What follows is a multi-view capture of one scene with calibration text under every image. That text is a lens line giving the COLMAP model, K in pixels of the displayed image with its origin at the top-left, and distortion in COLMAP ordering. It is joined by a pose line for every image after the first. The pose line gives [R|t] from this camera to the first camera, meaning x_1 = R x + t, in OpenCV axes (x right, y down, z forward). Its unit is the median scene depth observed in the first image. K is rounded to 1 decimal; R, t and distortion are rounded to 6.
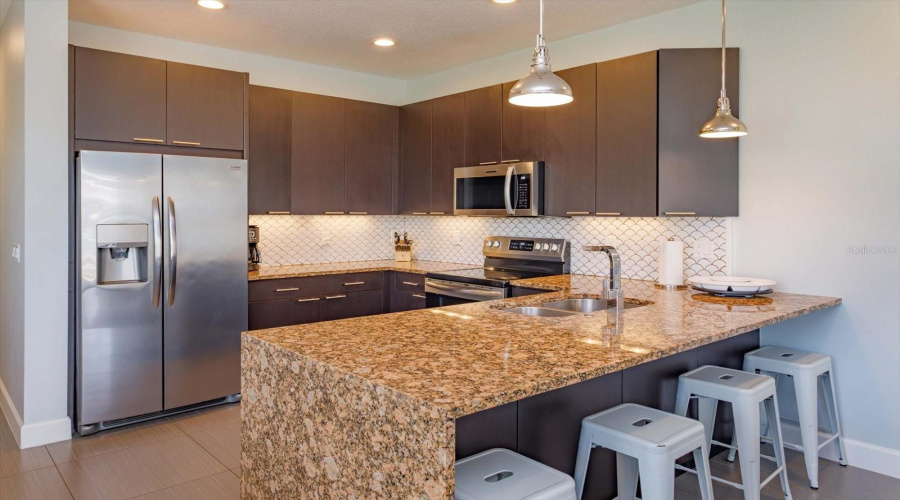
lens RADIAL K [[623.2, 0, 448.7], [0, 623.2, 213.3], [0, 0, 1]] dist [-0.005127, -0.000272]
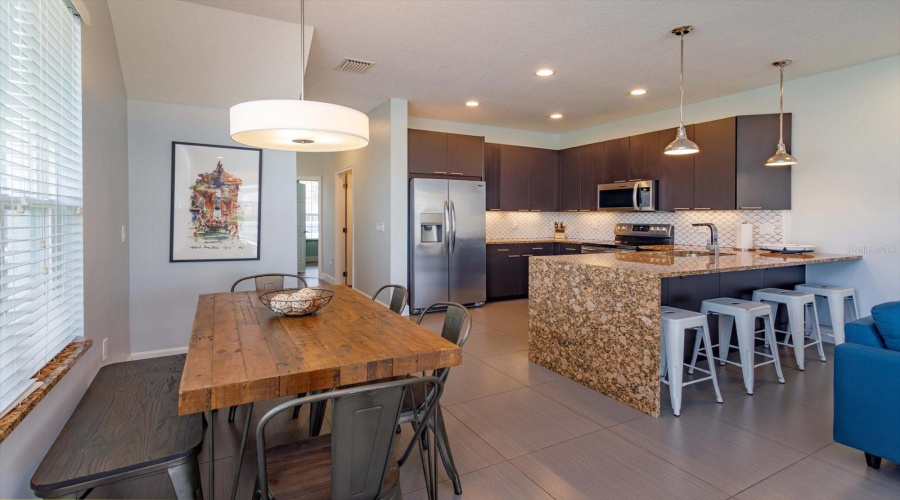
lens RADIAL K [[436.0, 0, 409.3], [0, 436.0, 215.2], [0, 0, 1]] dist [0.001103, -0.000329]
pose [[0.959884, 0.005420, -0.280344, -0.203171], [-0.007552, 0.999950, -0.006526, 0.034388], [0.280295, 0.008382, 0.959877, -0.440343]]
